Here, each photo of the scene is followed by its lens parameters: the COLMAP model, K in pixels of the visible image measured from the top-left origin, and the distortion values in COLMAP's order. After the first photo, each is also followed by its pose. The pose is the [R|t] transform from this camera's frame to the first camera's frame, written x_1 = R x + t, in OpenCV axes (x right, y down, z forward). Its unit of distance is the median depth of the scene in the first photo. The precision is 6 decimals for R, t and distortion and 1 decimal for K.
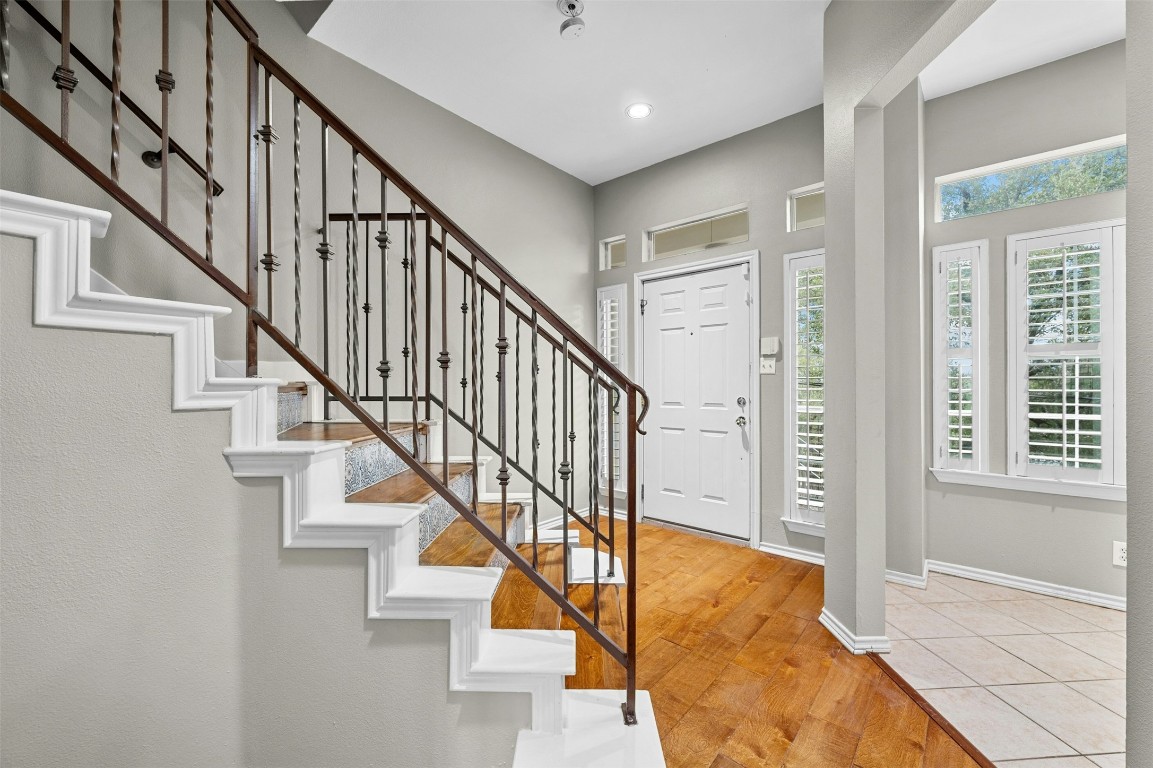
lens RADIAL K [[460.1, 0, 566.9], [0, 460.1, 382.9], [0, 0, 1]] dist [-0.006421, 0.000056]
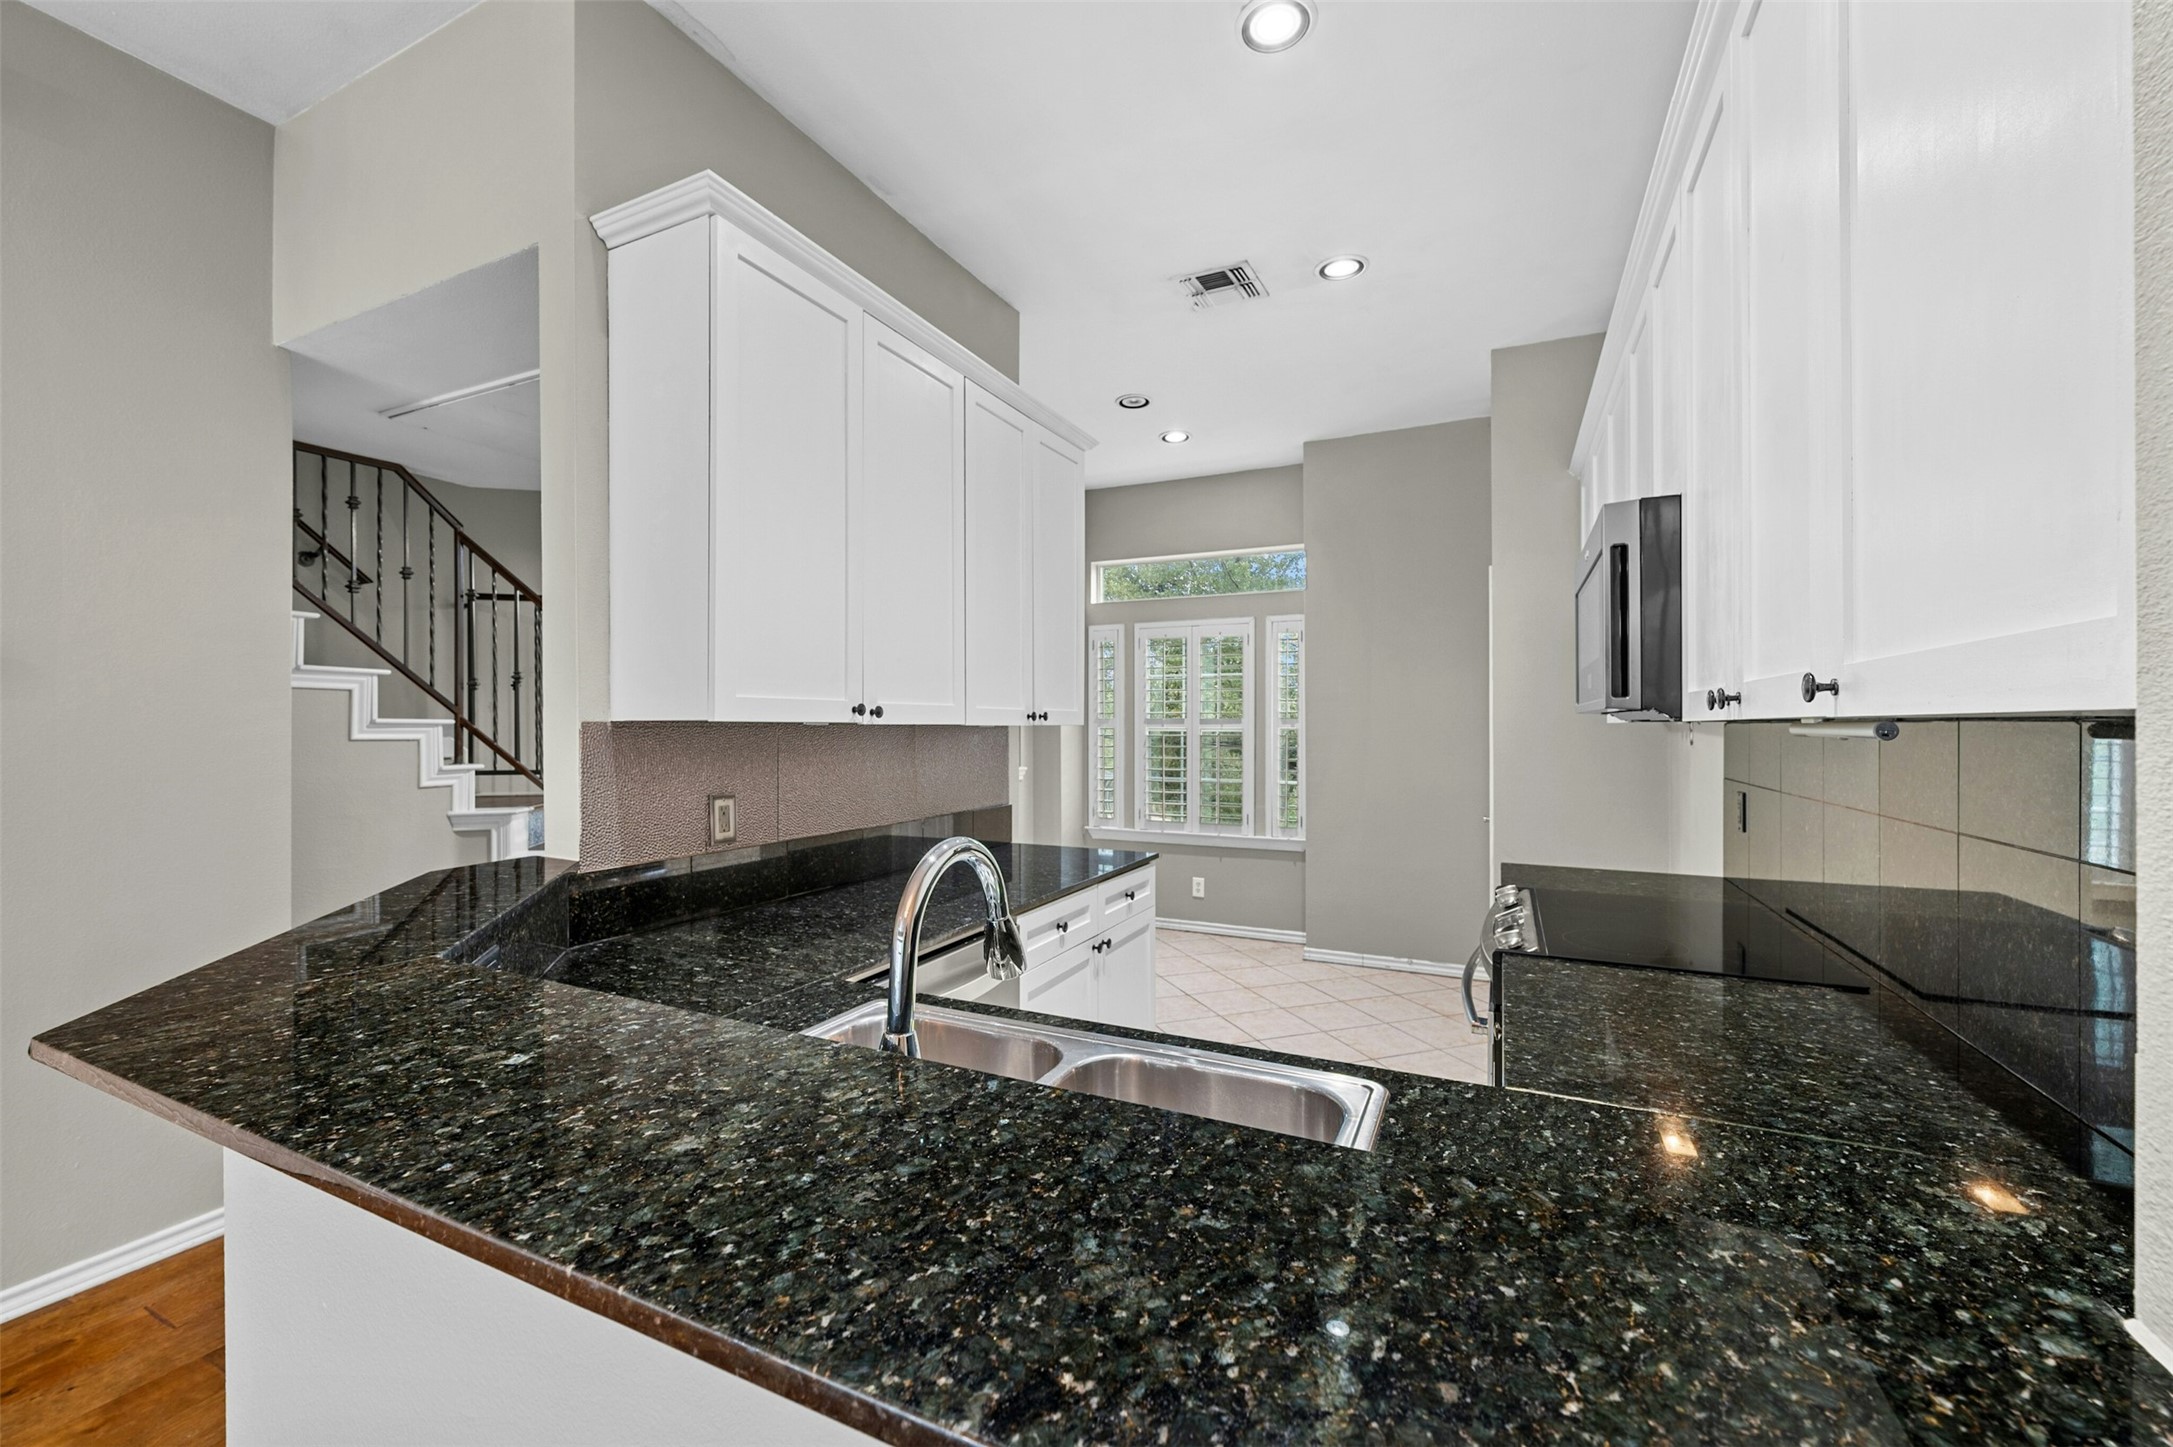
lens RADIAL K [[867.1, 0, 1094.1], [0, 867.1, 725.6], [0, 0, 1]] dist [-0.006421, 0.000056]
pose [[0.966279, -0.011301, 0.257251, 0.532108], [0.013315, 0.999893, -0.006089, -0.088341], [-0.257155, 0.009309, 0.966325, -2.112850]]
